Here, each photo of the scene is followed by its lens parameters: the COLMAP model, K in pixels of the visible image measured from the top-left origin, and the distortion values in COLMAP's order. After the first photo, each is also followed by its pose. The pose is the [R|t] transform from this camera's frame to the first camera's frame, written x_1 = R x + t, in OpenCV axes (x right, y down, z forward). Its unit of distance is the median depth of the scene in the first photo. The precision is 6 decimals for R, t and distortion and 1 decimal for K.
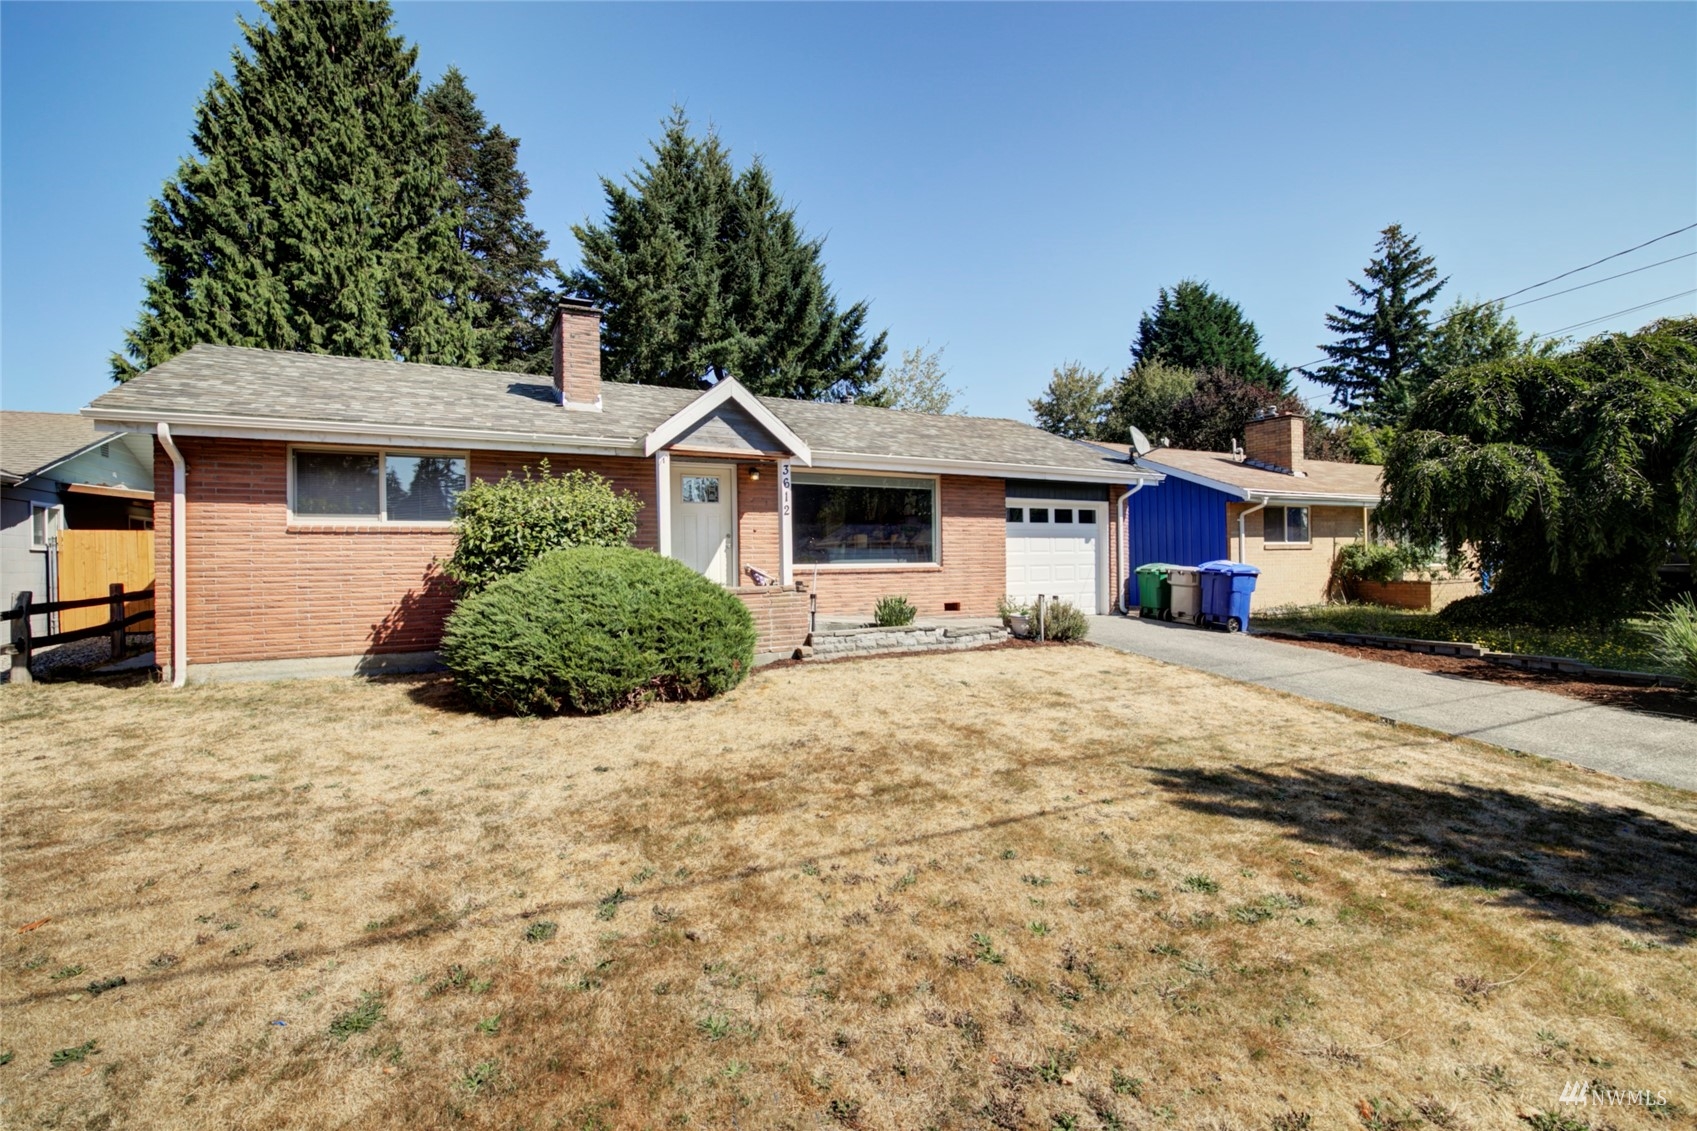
lens RADIAL K [[740.8, 0, 829.9], [0, 740.8, 568.1], [0, 0, 1]] dist [-0.014973, 0.000322]
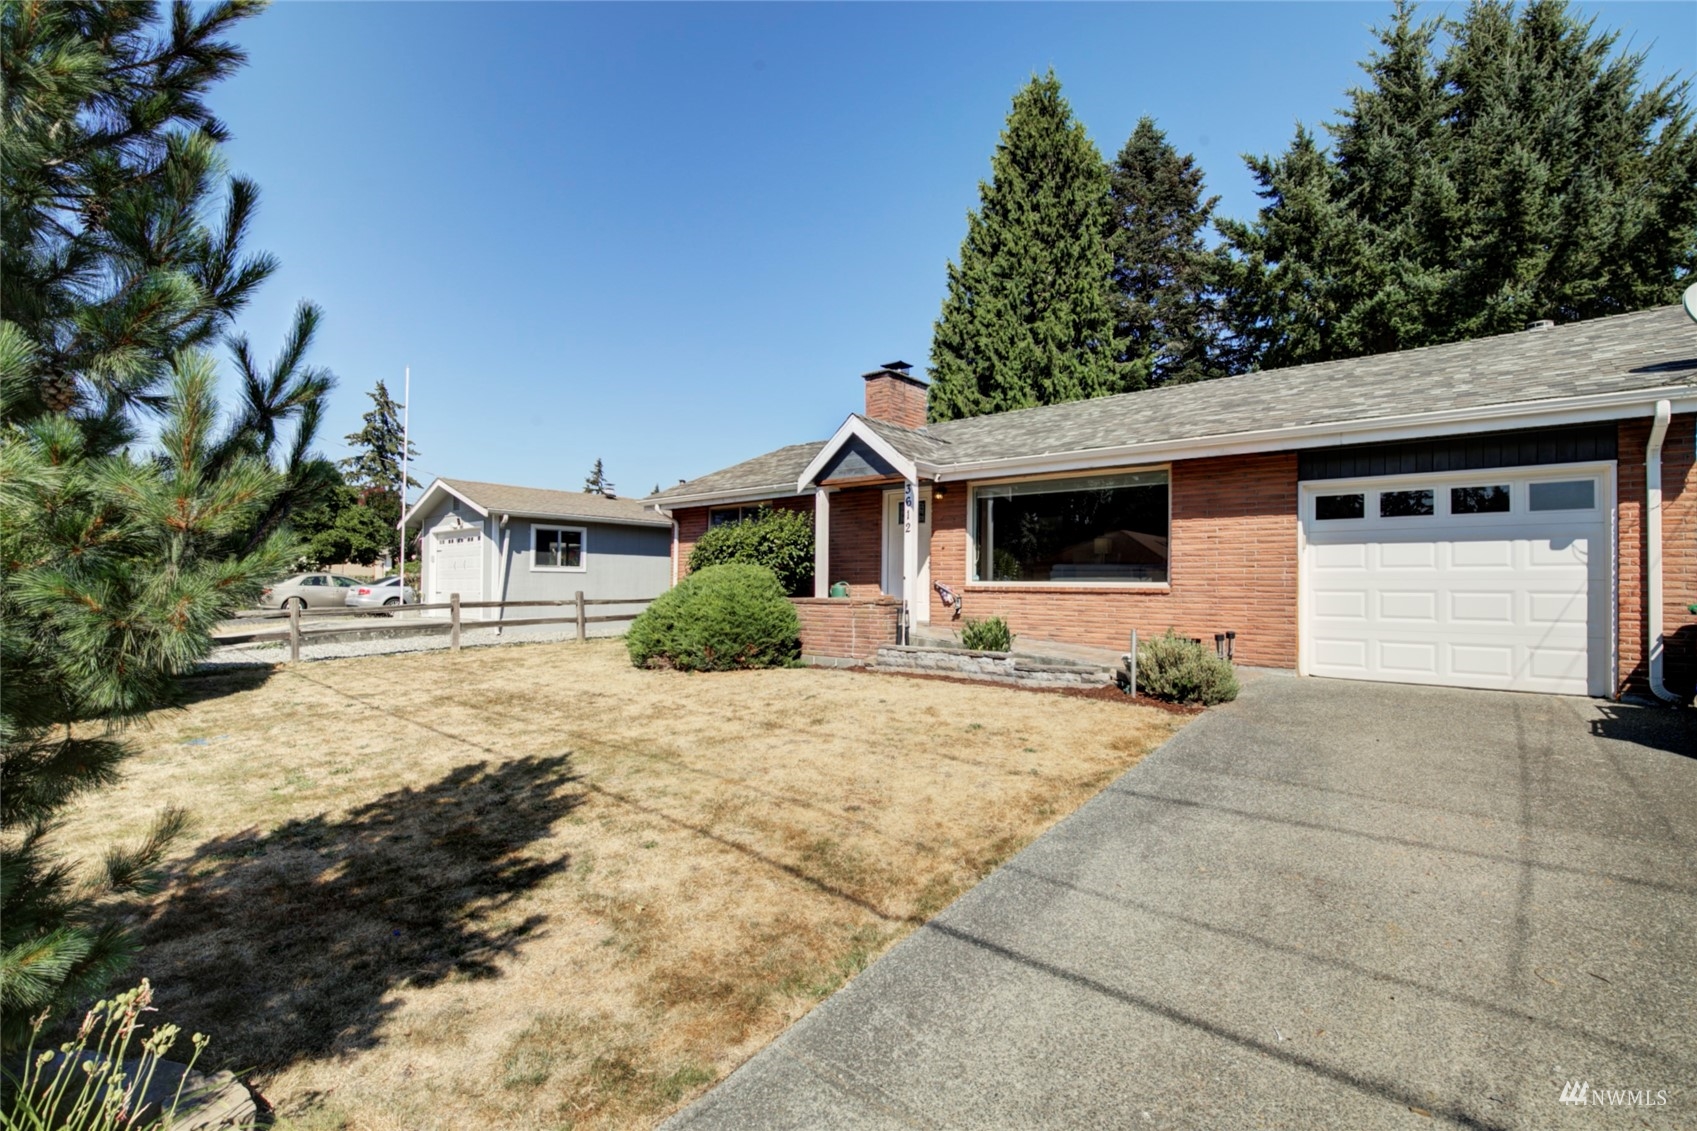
lens RADIAL K [[736.6, 0, 806.8], [0, 736.6, 568.7], [0, 0, 1]] dist [0.001448, 0.000314]
pose [[0.382544, -0.004996, -0.923924, 0.683133], [-0.023849, 0.999599, -0.015280, -0.001266], [0.923629, 0.027880, 0.382272, 0.382618]]
